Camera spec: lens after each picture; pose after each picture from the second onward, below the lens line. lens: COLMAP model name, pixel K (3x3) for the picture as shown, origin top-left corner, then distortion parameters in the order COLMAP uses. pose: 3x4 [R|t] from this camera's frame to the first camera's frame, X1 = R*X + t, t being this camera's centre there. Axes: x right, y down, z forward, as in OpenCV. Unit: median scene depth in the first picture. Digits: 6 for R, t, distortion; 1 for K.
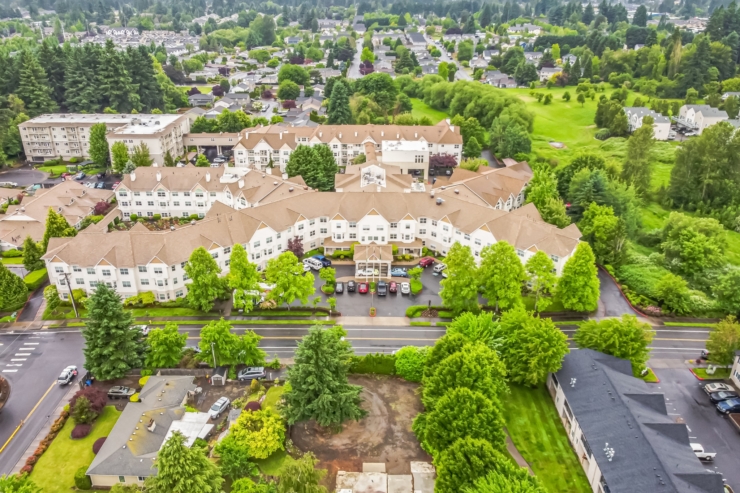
lens RADIAL K [[570.2, 0, 370.0], [0, 570.2, 246.5], [0, 0, 1]] dist [-0.005188, 0.002525]
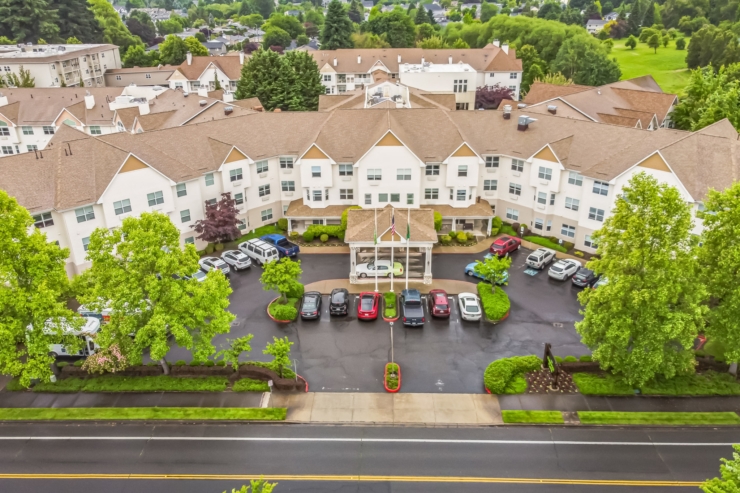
lens RADIAL K [[570.2, 0, 370.0], [0, 570.2, 246.5], [0, 0, 1]] dist [-0.005188, 0.002525]
pose [[0.999764, -0.009226, -0.019660, -0.001467], [0.009299, 0.999950, 0.003654, 0.024115], [0.019625, -0.003836, 0.999800, 0.524802]]
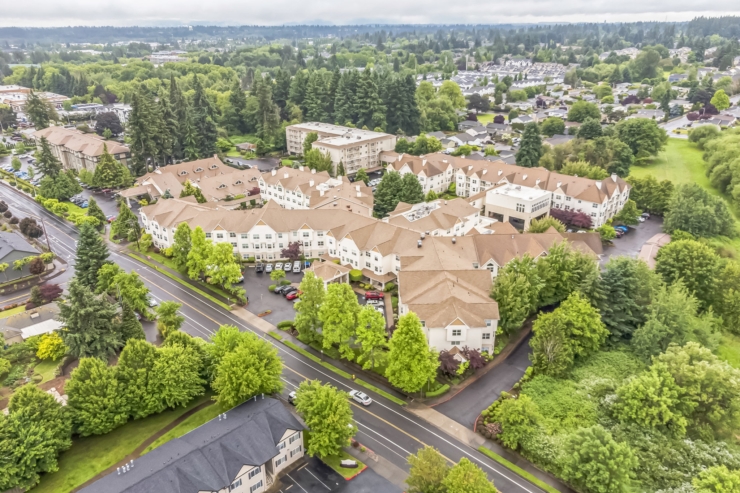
lens RADIAL K [[545.4, 0, 370.0], [0, 545.4, 246.5], [0, 0, 1]] dist [0.004006, 0.006797]
pose [[0.735039, 0.246455, -0.631646, 0.668104], [-0.269538, 0.961036, 0.061318, -0.112199], [0.622147, 0.125182, 0.772828, 0.230171]]
